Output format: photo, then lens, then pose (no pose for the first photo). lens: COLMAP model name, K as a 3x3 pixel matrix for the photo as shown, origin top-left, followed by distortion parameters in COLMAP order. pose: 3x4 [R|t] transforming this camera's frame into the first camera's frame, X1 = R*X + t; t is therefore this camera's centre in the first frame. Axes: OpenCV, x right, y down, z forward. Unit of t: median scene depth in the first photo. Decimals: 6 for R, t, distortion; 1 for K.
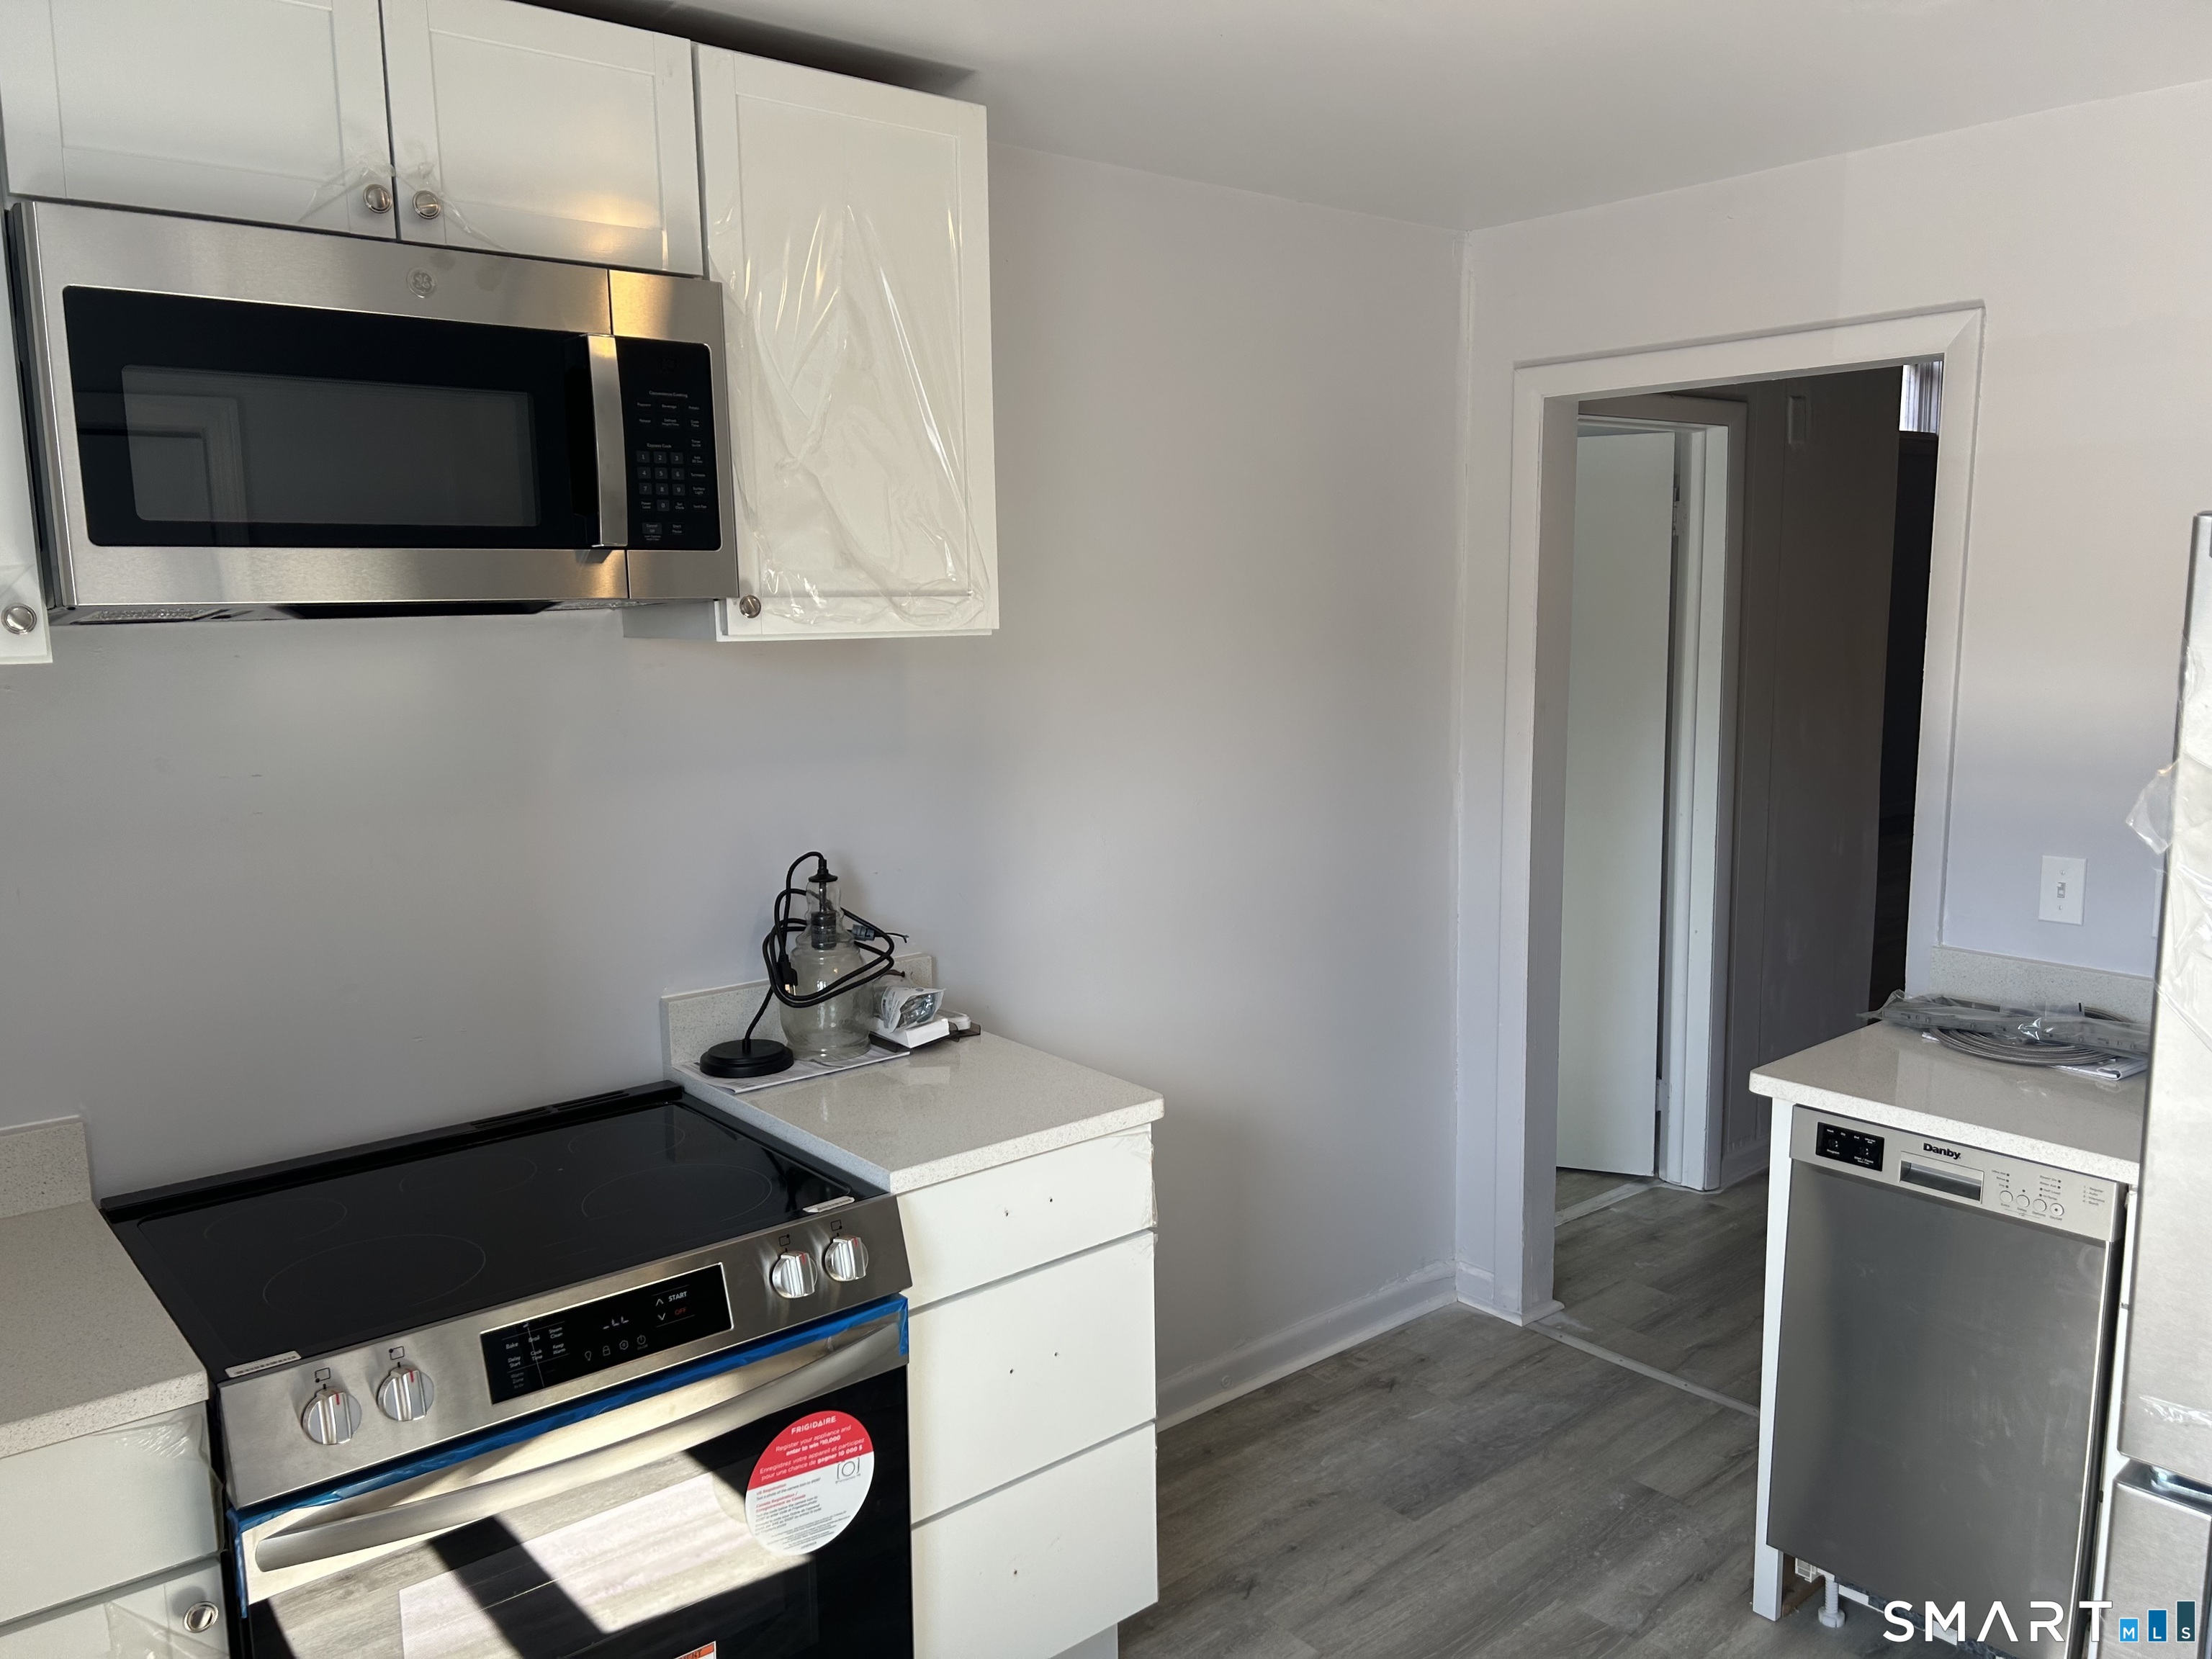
lens RADIAL K [[1663.8, 0, 1102.1], [0, 1663.8, 835.5], [0, 0, 1]] dist [0.048589, -0.010722]
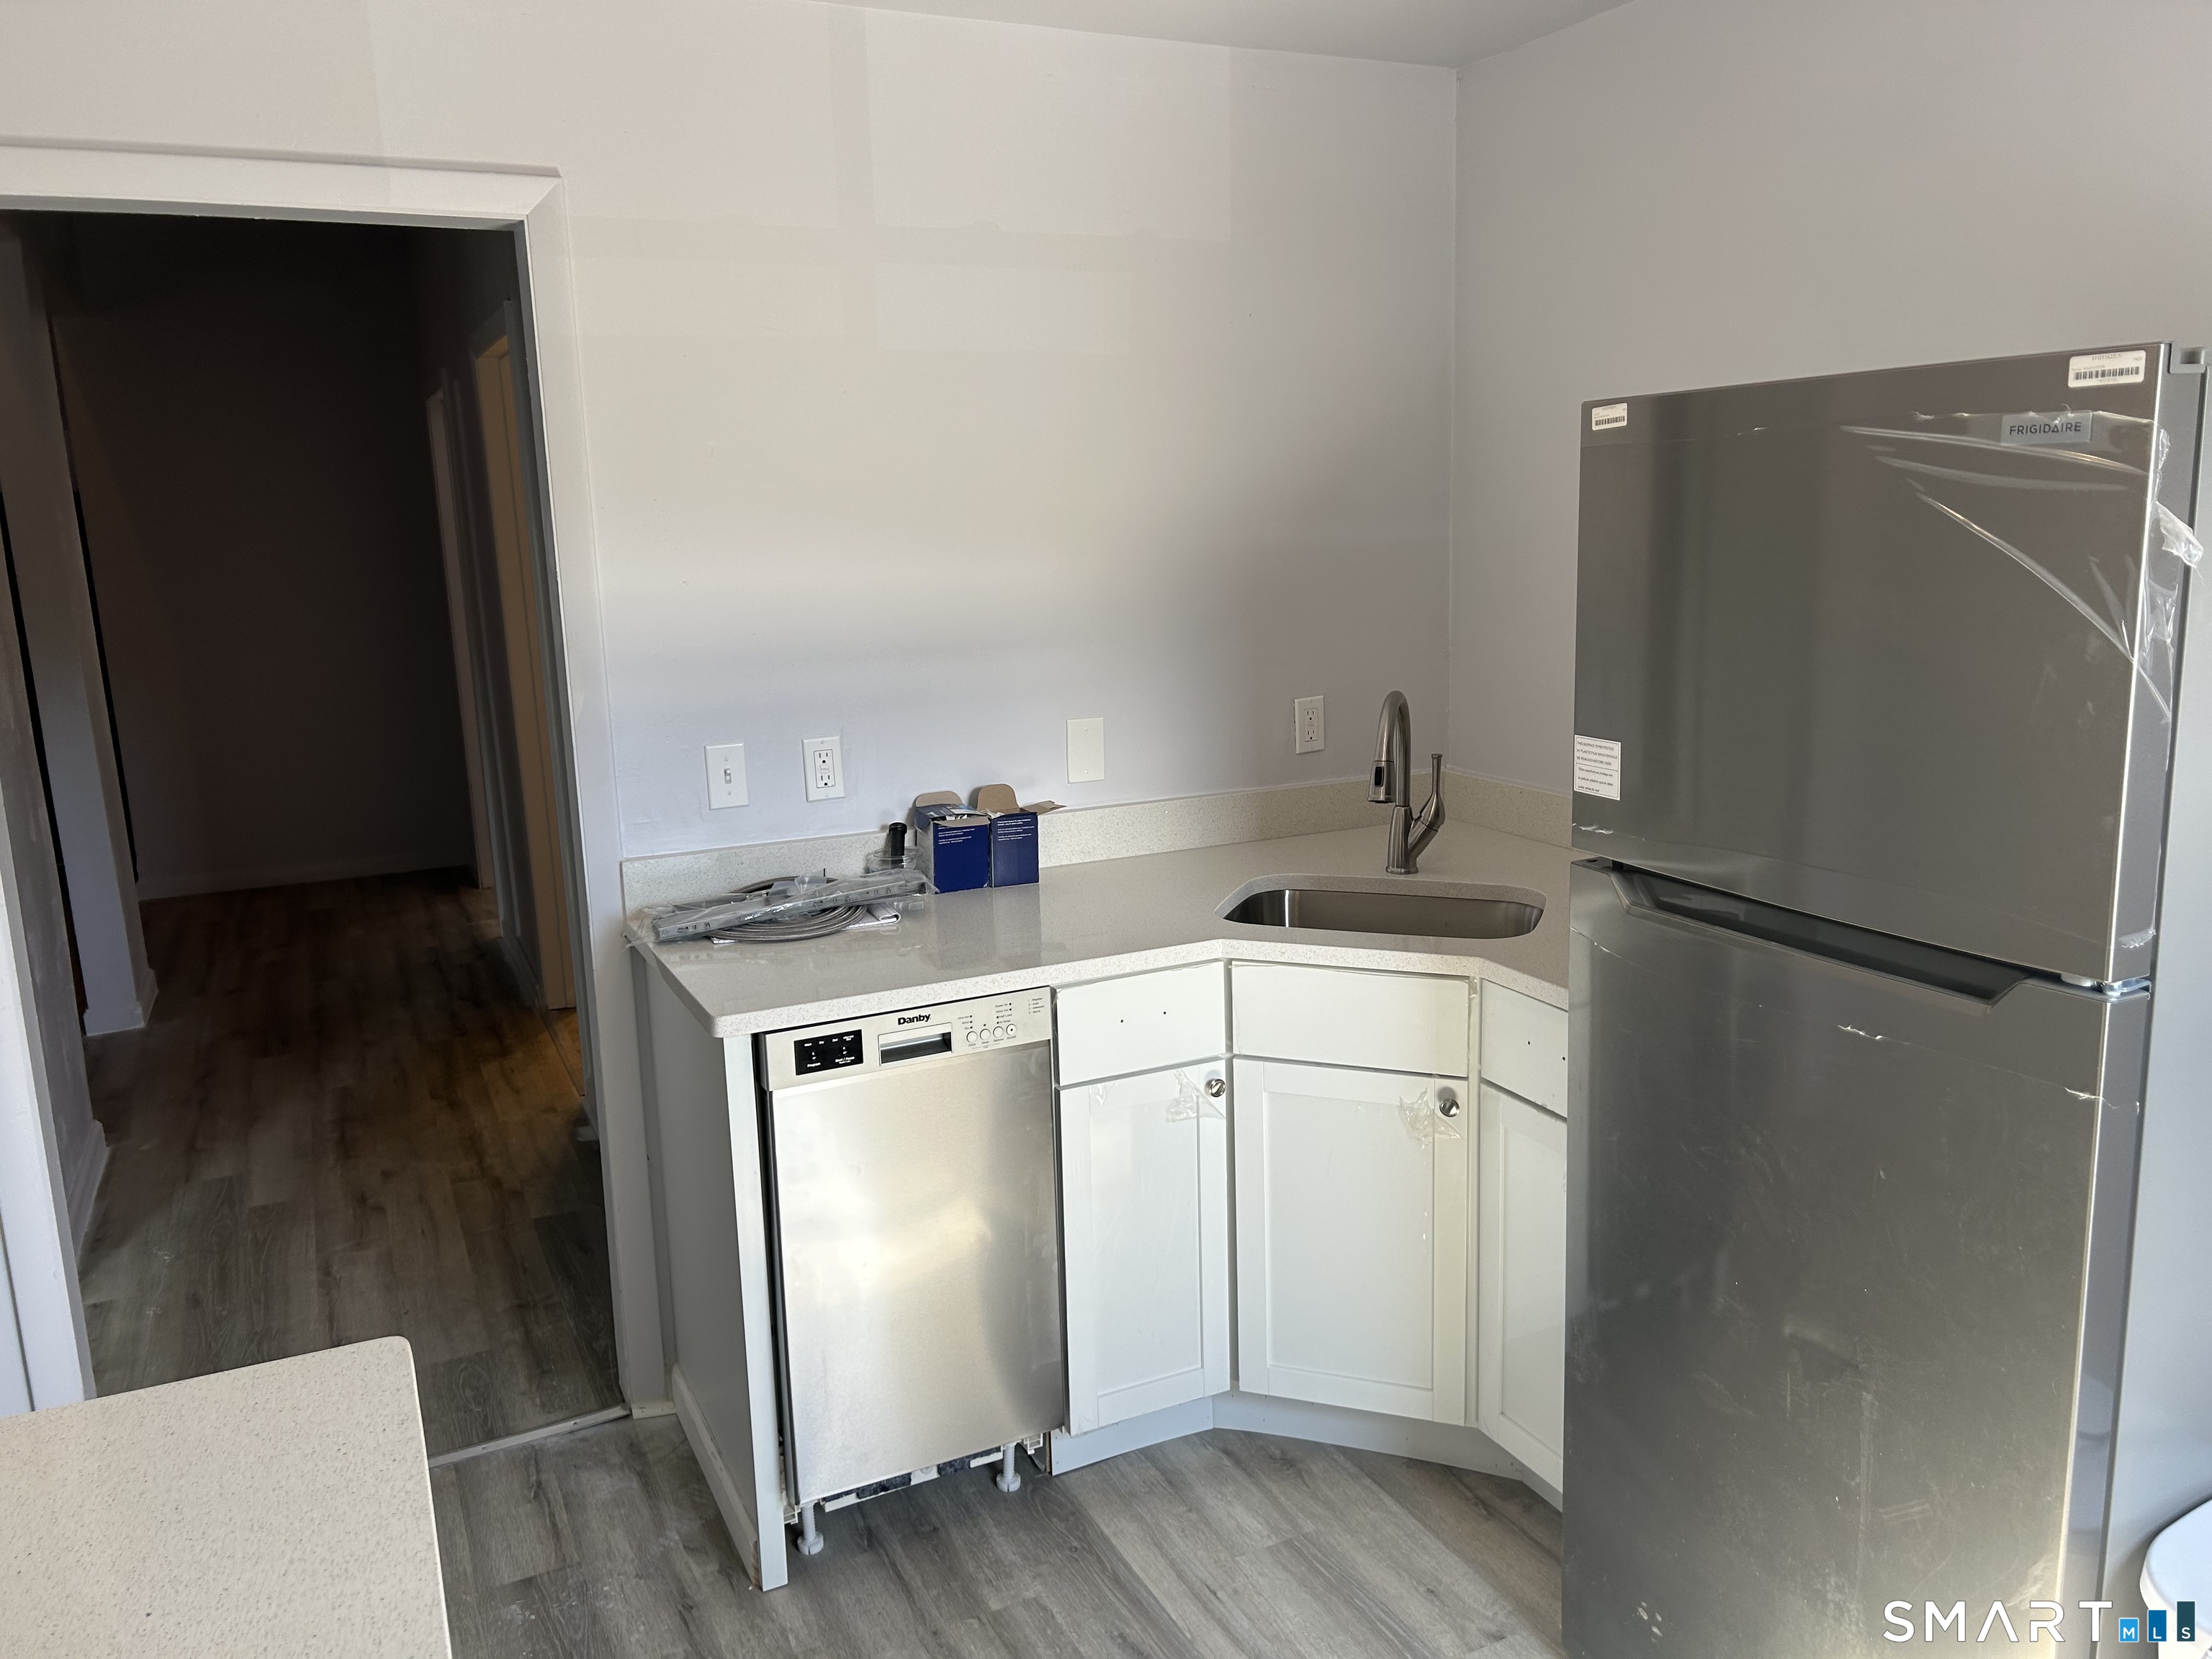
lens RADIAL K [[1663.8, 0, 1099.8], [0, 1663.8, 821.5], [0, 0, 1]] dist [0.048589, -0.010722]
pose [[0.257817, -0.182396, 0.948822, -0.356424], [0.171747, 0.975032, 0.140767, -0.046017], [-0.950807, 0.126666, 0.282705, 0.511092]]
